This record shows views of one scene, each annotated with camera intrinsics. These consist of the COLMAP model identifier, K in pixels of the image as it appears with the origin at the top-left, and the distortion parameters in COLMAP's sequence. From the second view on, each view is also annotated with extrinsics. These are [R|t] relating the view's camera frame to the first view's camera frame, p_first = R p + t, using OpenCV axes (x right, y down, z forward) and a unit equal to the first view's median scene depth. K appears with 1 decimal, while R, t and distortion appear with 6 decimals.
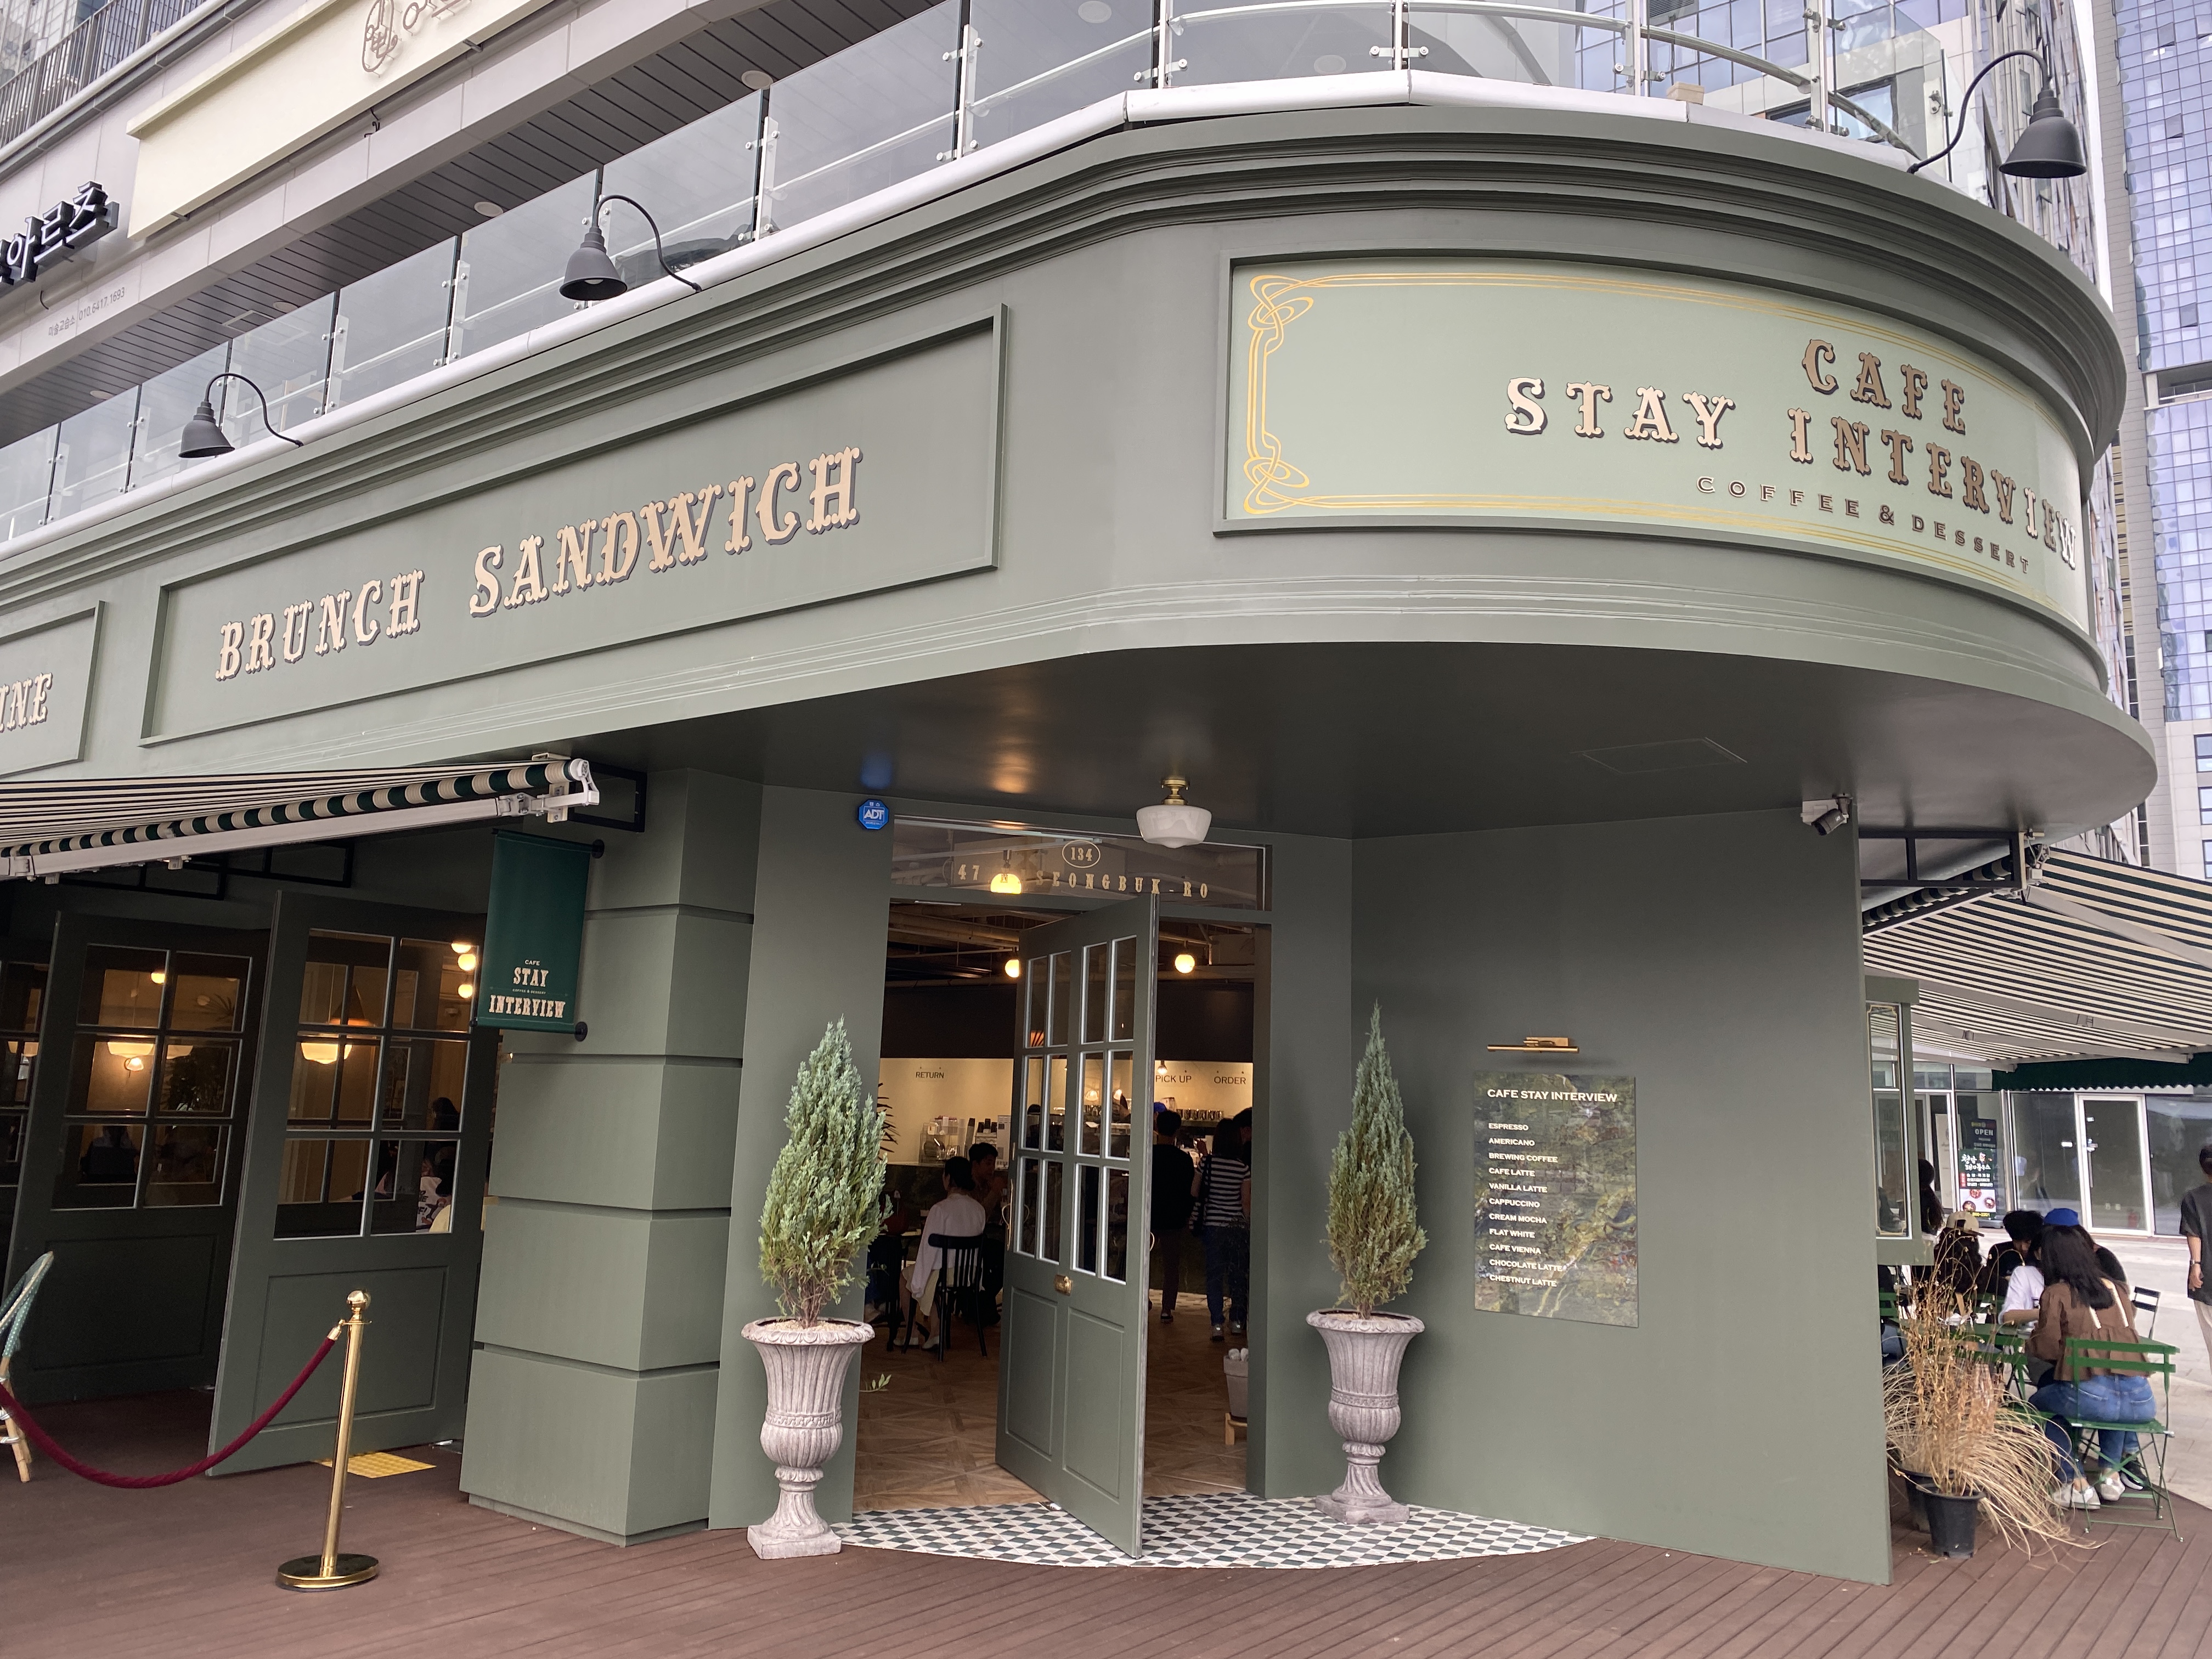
lens RADIAL K [[1690.5, 0, 1117.7], [0, 1690.5, 811.5], [0, 0, 1]] dist [0.052210, -0.063964]
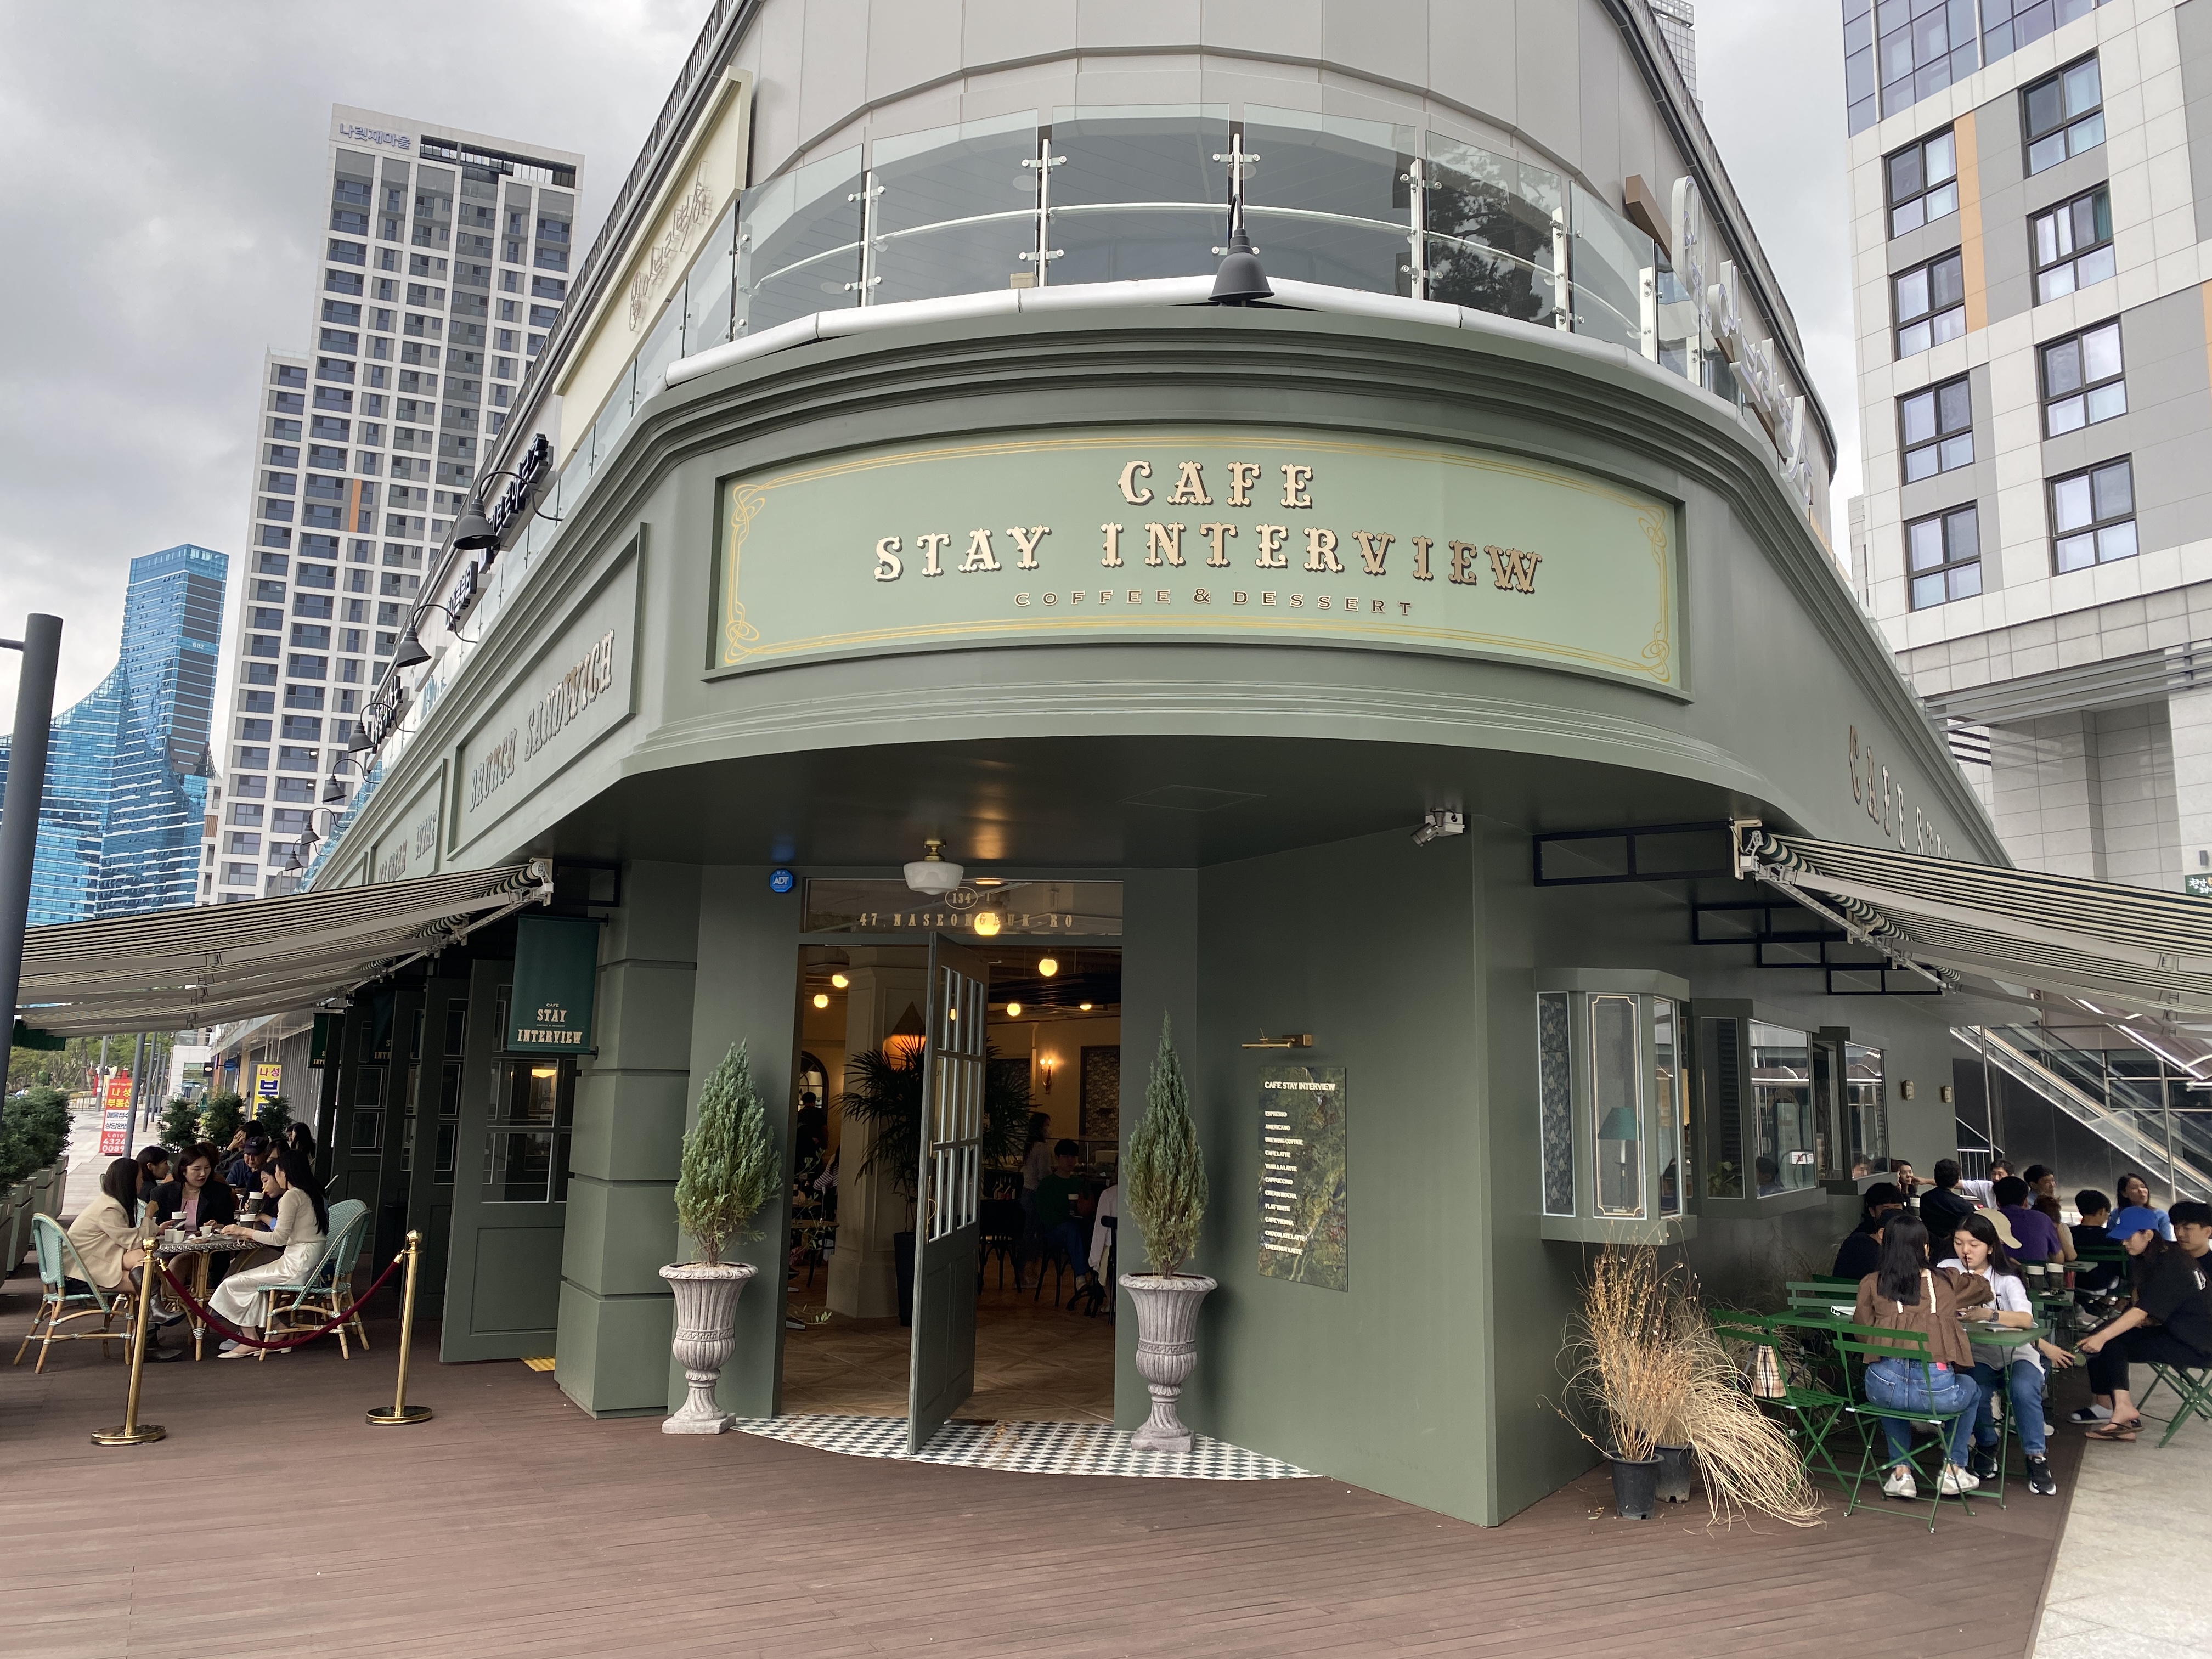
lens RADIAL K [[1690.5, 0, 1108.1], [0, 1690.5, 814.3], [0, 0, 1]] dist [0.052210, -0.063964]
pose [[0.904878, -0.084251, -0.417251, 0.641875], [0.082916, 0.996328, -0.021360, -0.000639], [0.417518, -0.015268, 0.908540, -0.082592]]
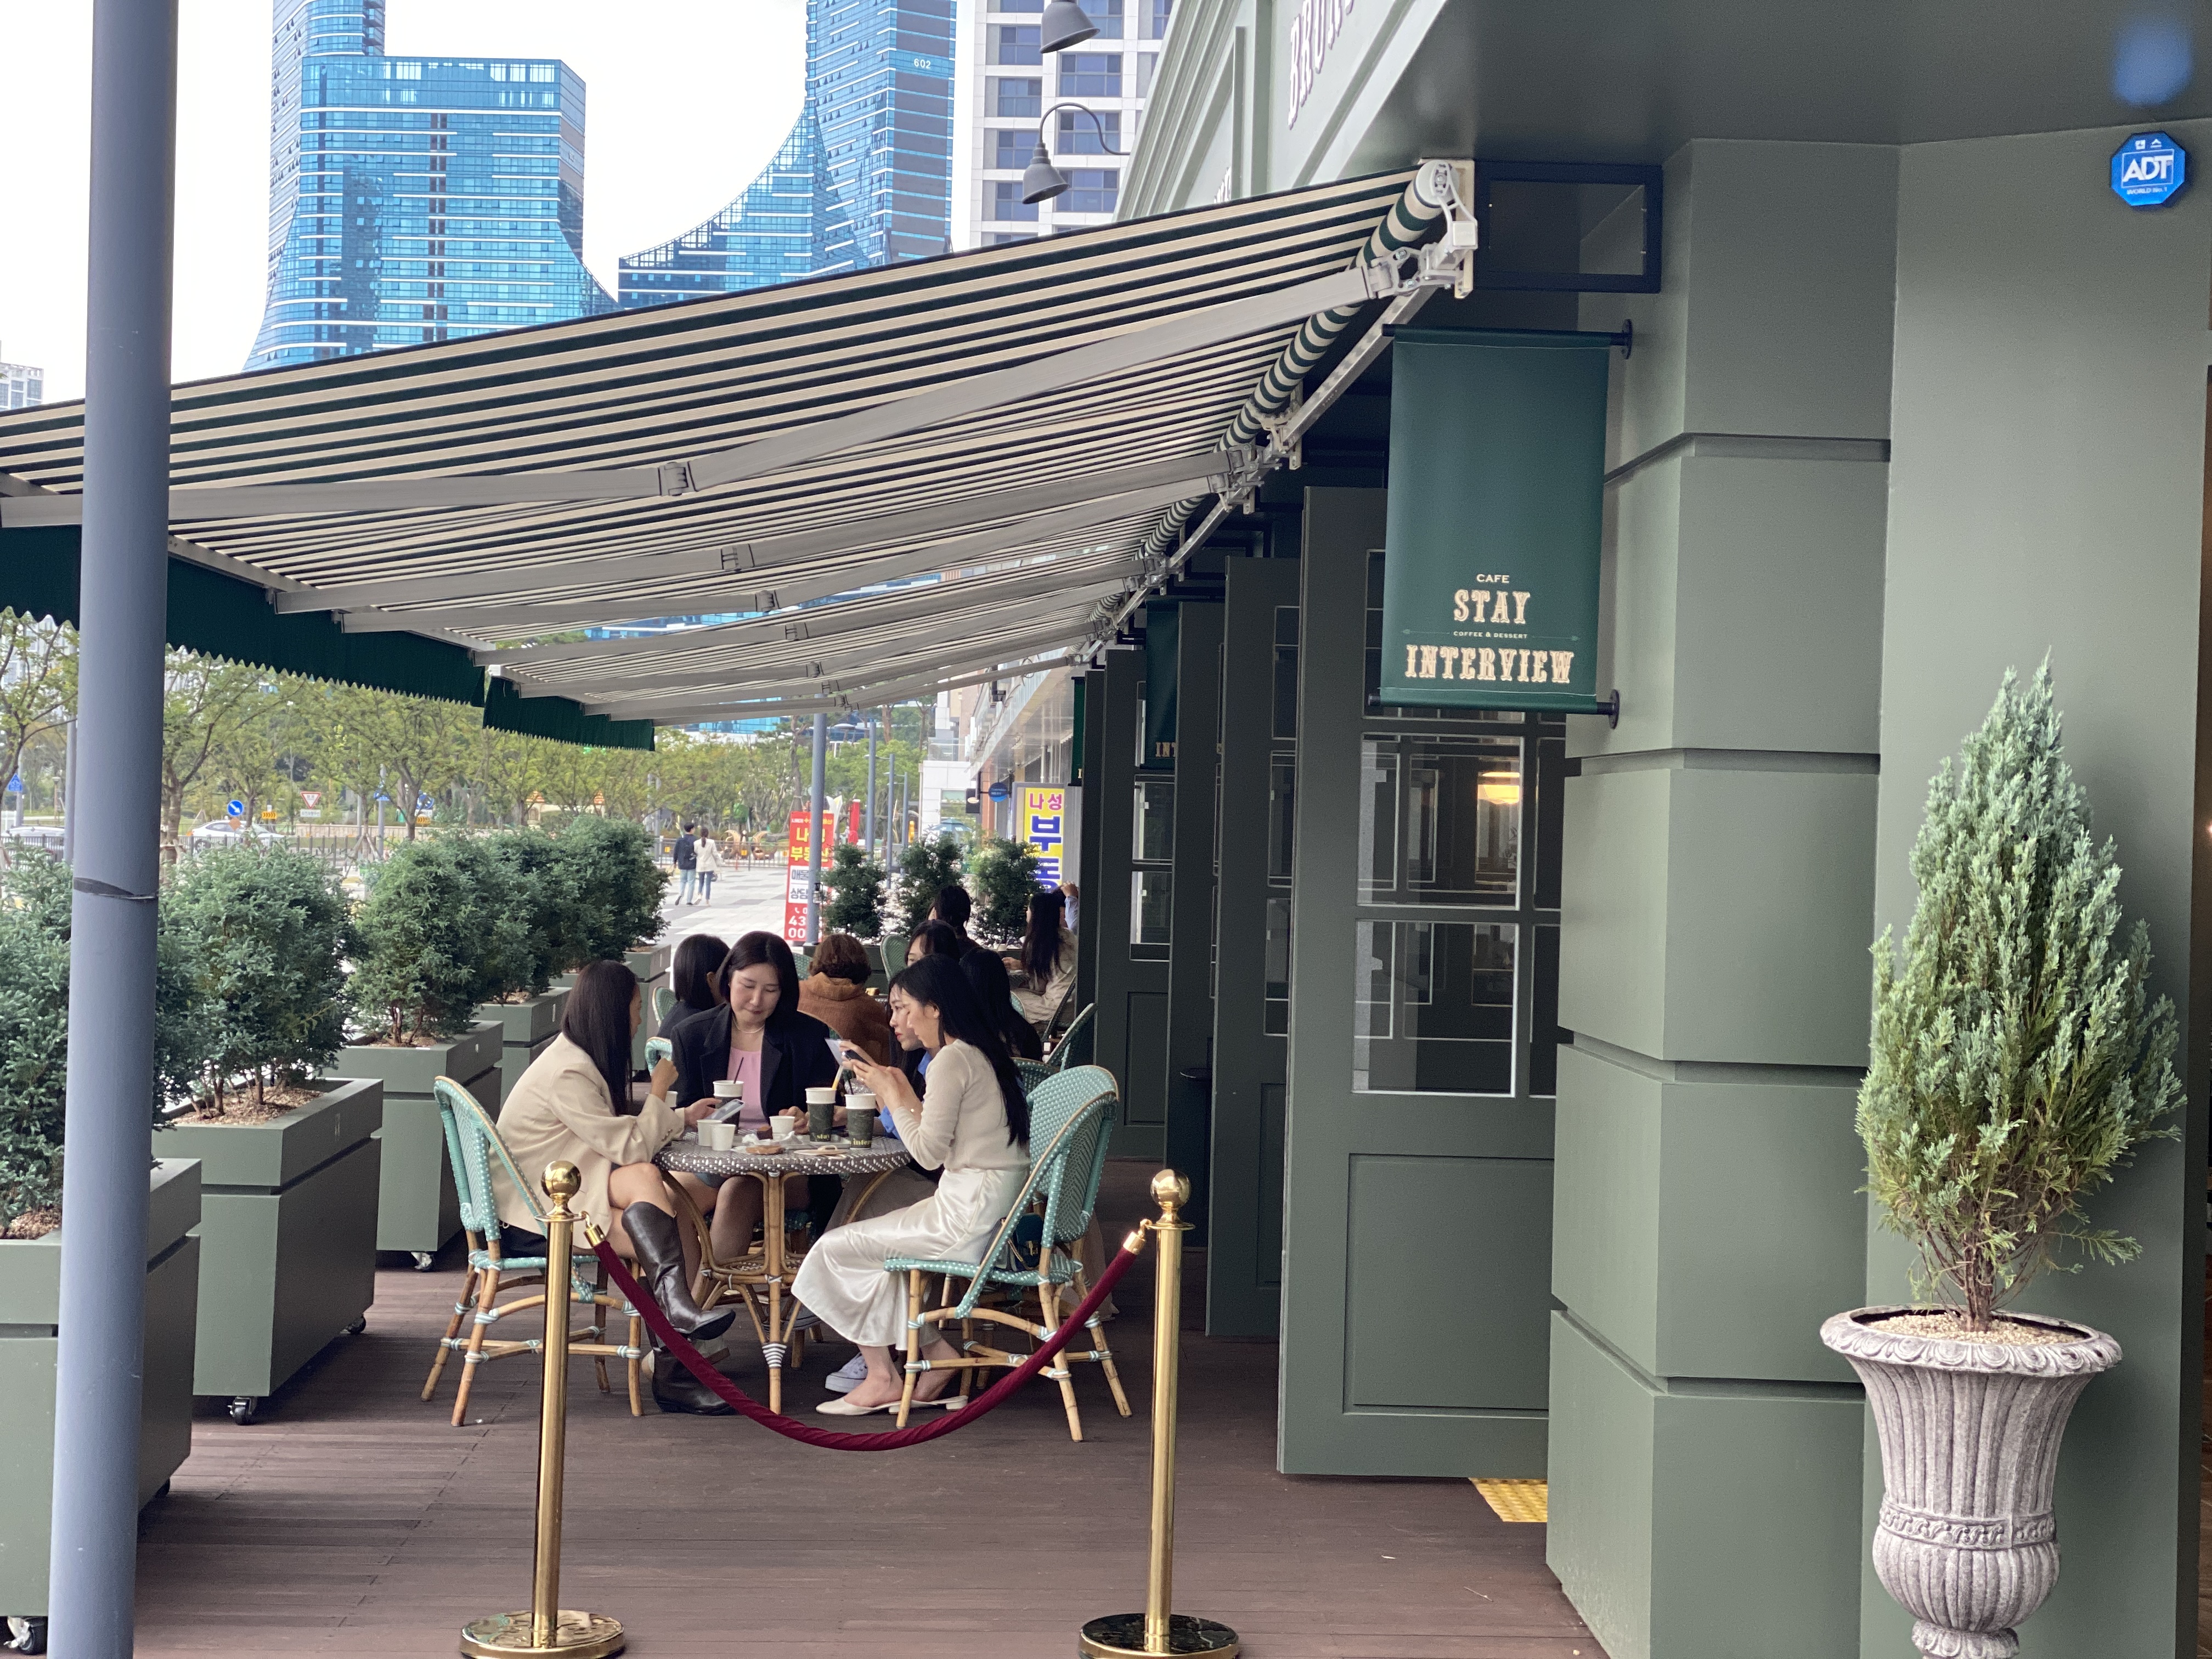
lens RADIAL K [[3287.0, 0, 1145.7], [0, 3287.0, 810.4], [0, 0, 1]] dist [0.124093, 0.000000]
pose [[0.642417, -0.018007, -0.766144, 0.328718], [0.124827, 0.988832, 0.081427, 0.061005], [0.756121, -0.147945, 0.637490, 0.266496]]
